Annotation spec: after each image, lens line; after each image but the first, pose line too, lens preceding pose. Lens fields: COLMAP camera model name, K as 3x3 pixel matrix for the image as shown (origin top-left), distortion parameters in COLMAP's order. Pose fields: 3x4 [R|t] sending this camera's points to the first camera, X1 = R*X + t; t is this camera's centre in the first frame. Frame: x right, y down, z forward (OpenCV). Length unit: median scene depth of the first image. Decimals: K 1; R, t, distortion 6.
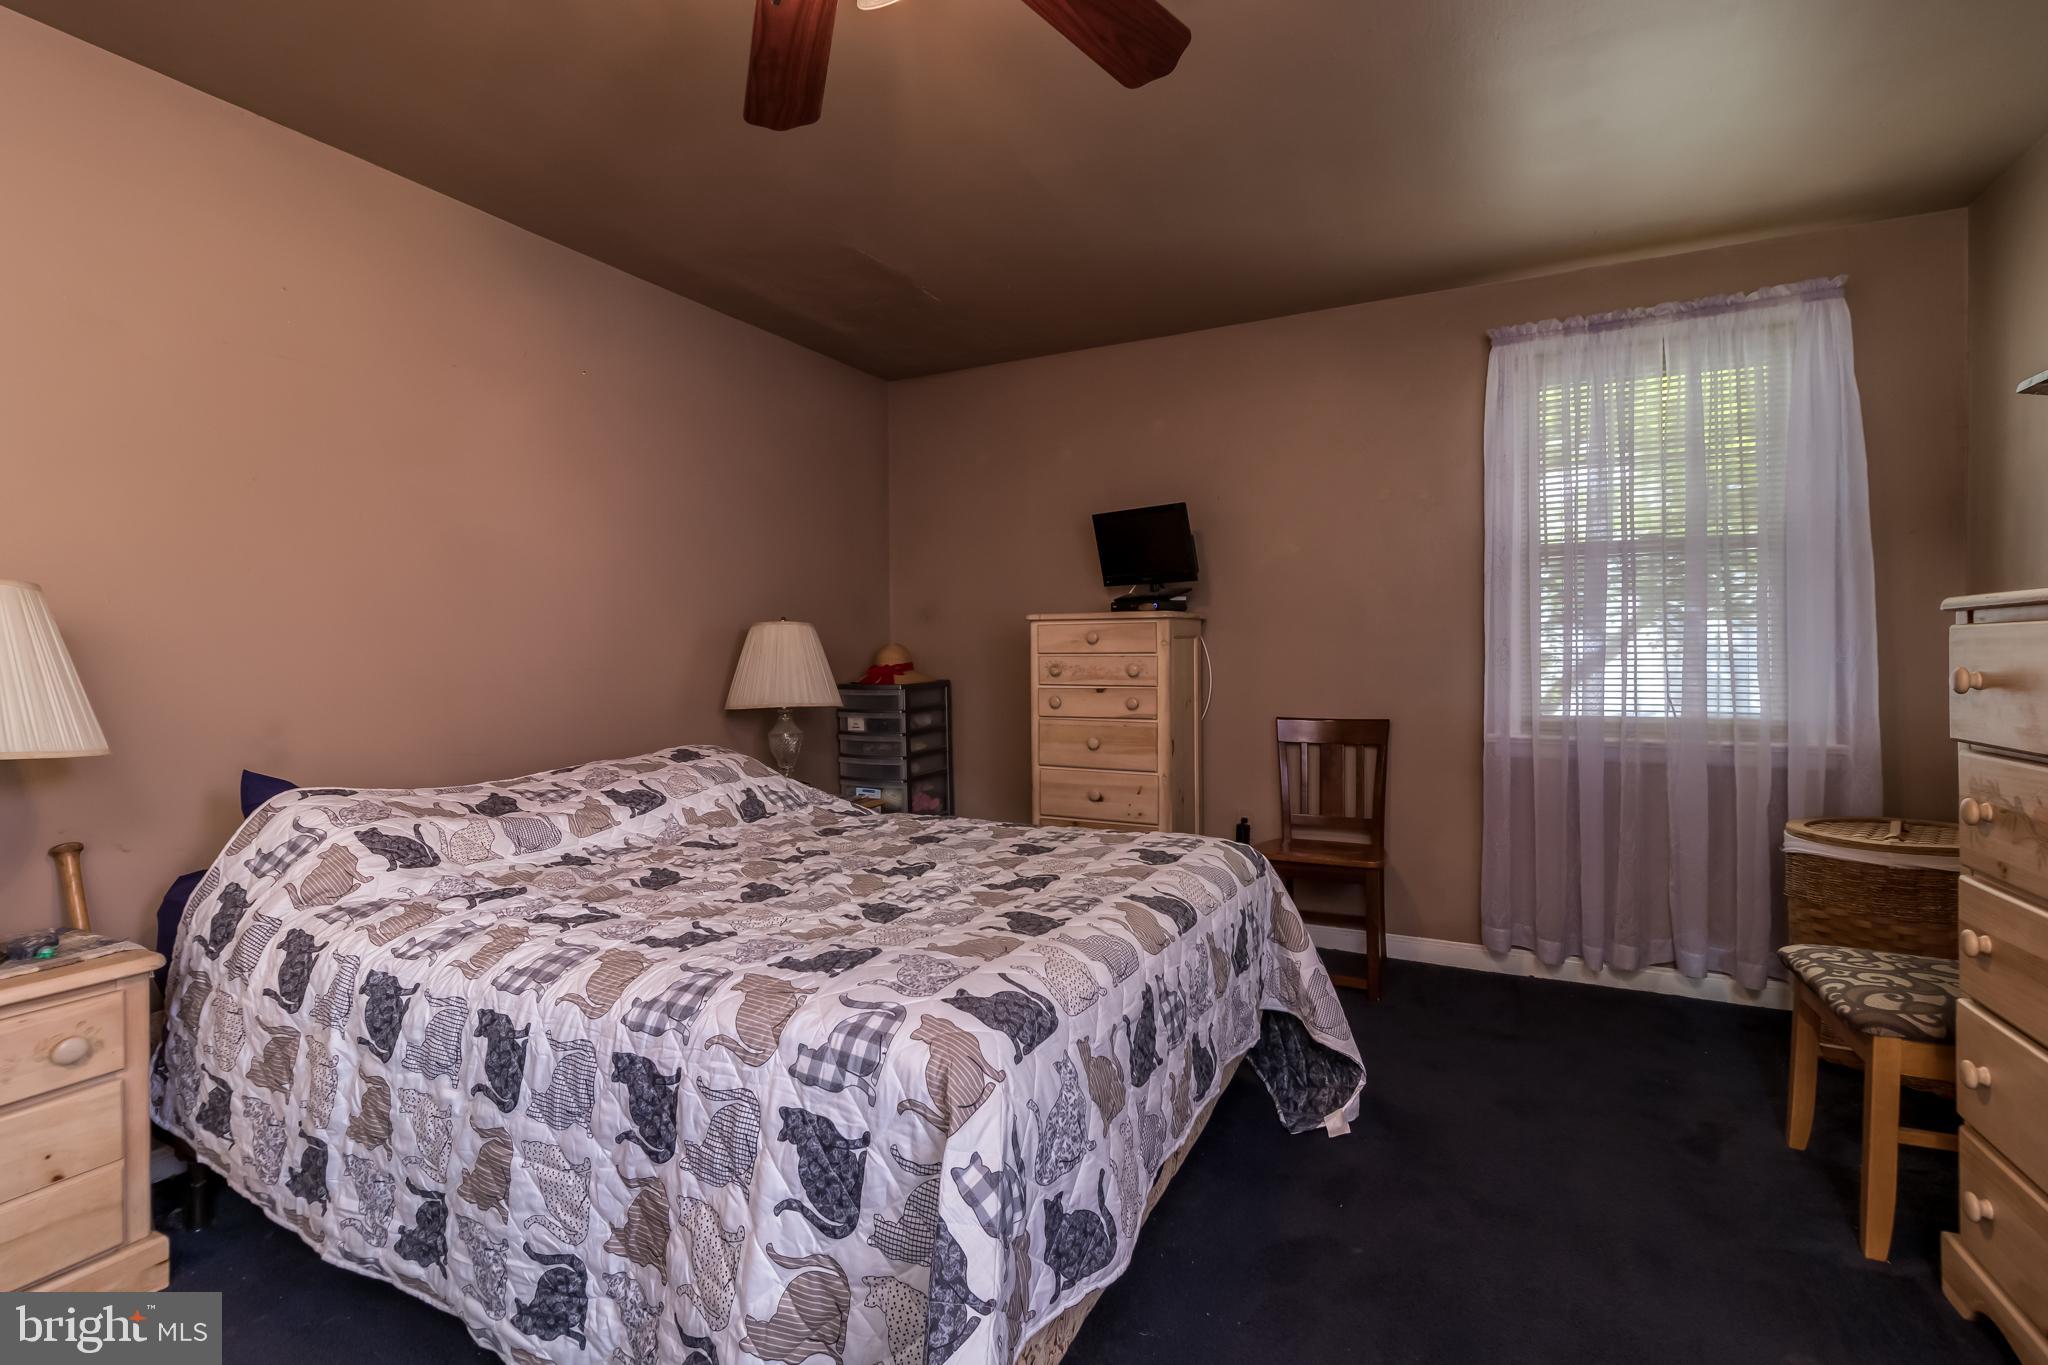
lens RADIAL K [[960.0, 0, 1017.4], [0, 960.0, 670.3], [0, 0, 1]] dist [0.007418, 0.000978]
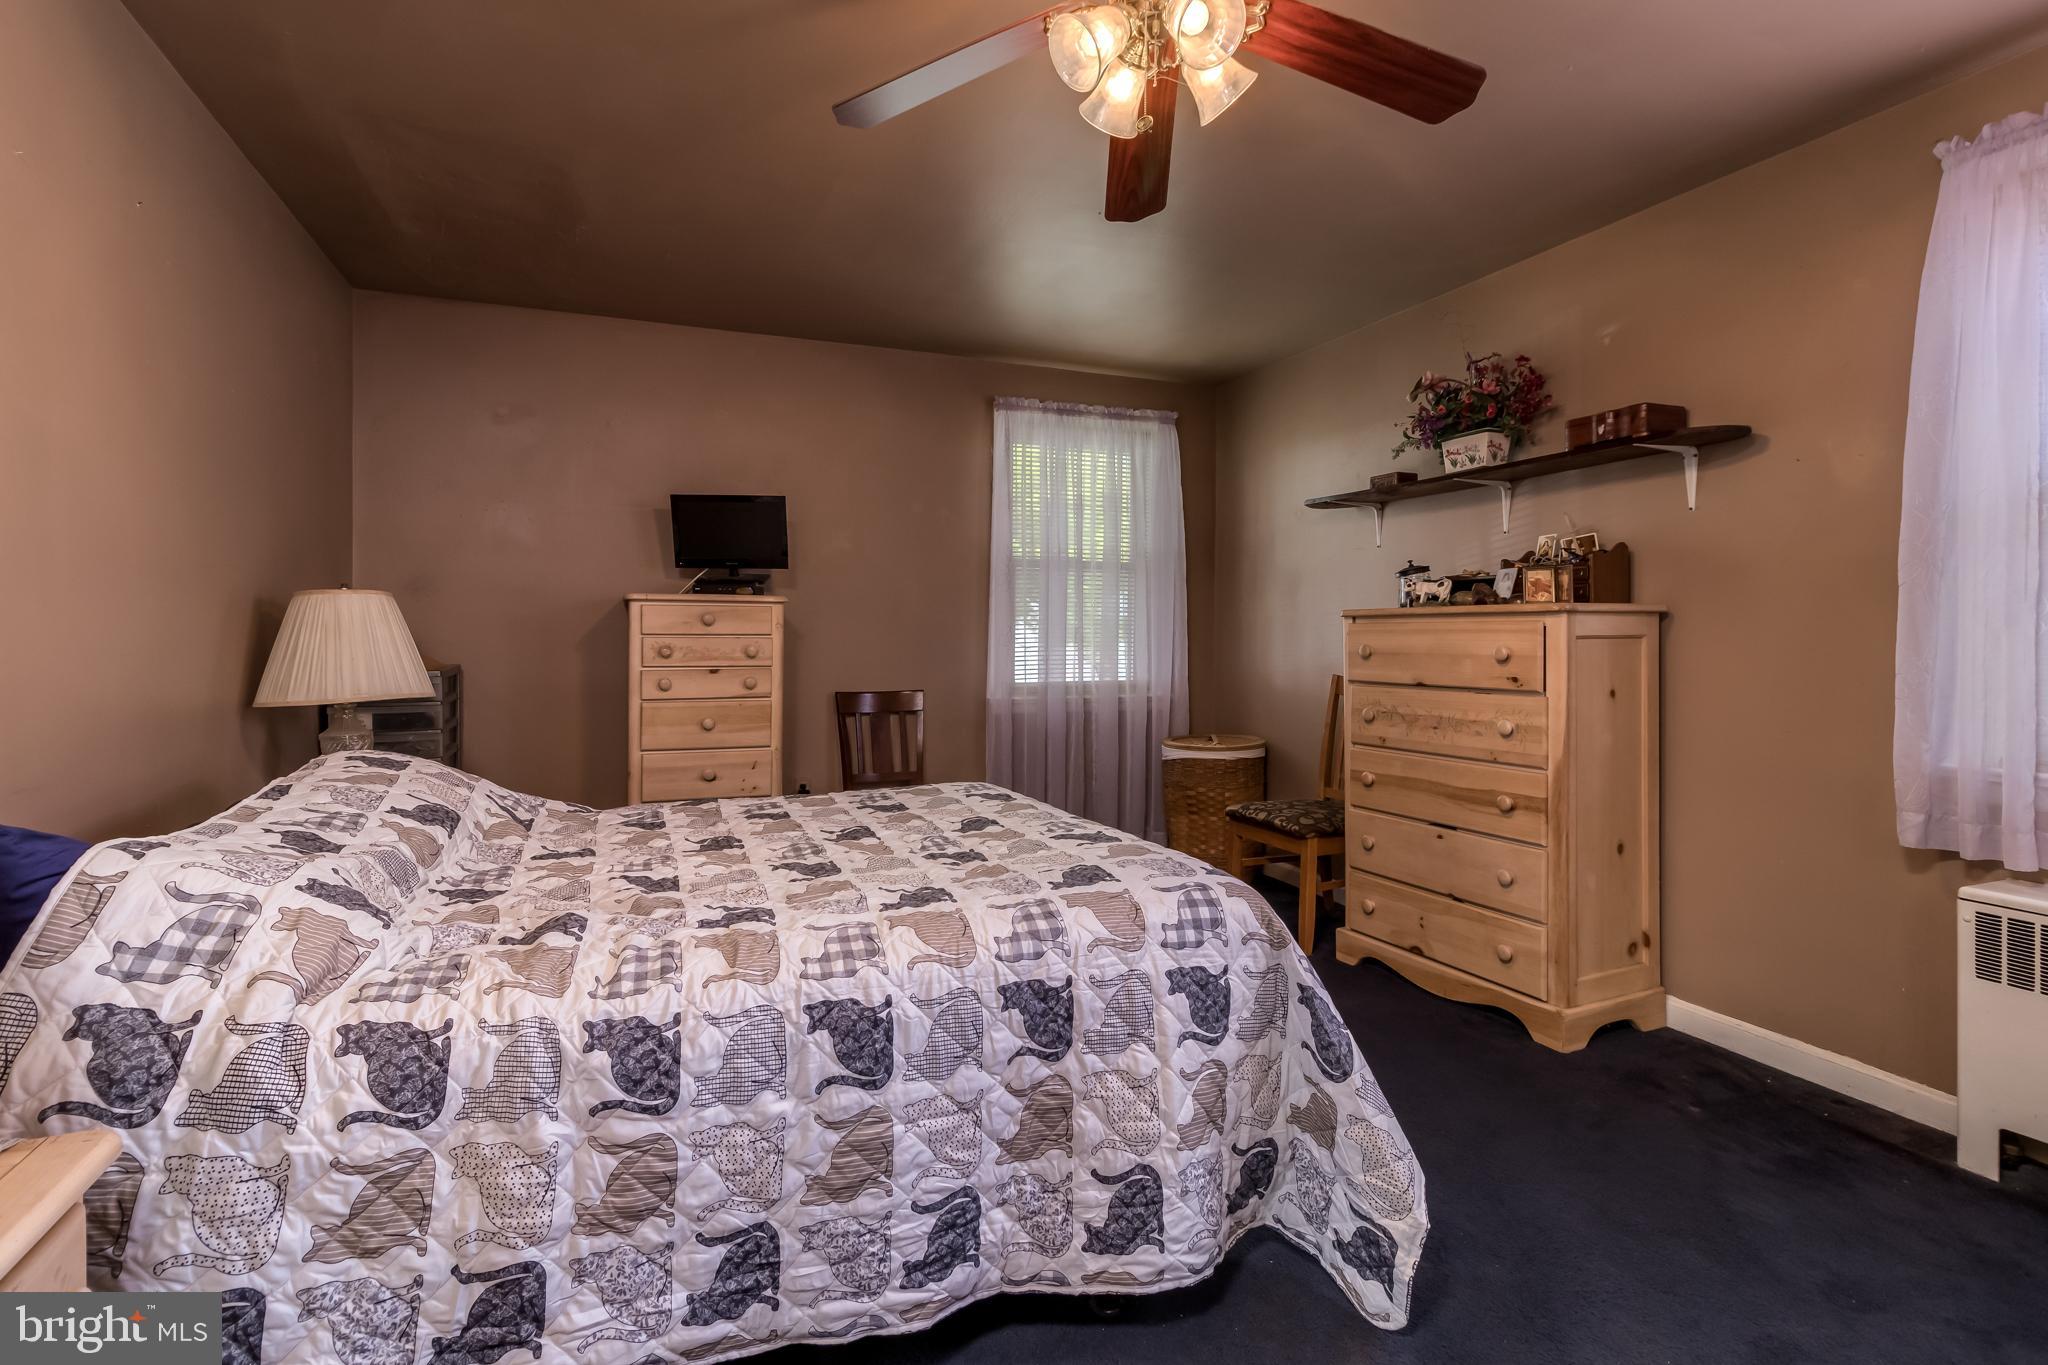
lens RADIAL K [[960.0, 0, 1013.0], [0, 960.0, 648.0], [0, 0, 1]] dist [0.007418, 0.000978]
pose [[0.663031, -0.002693, 0.748587, -1.096733], [0.007808, 0.999964, -0.003318, 0.005370], [-0.748551, 0.008045, 0.663028, 0.212838]]
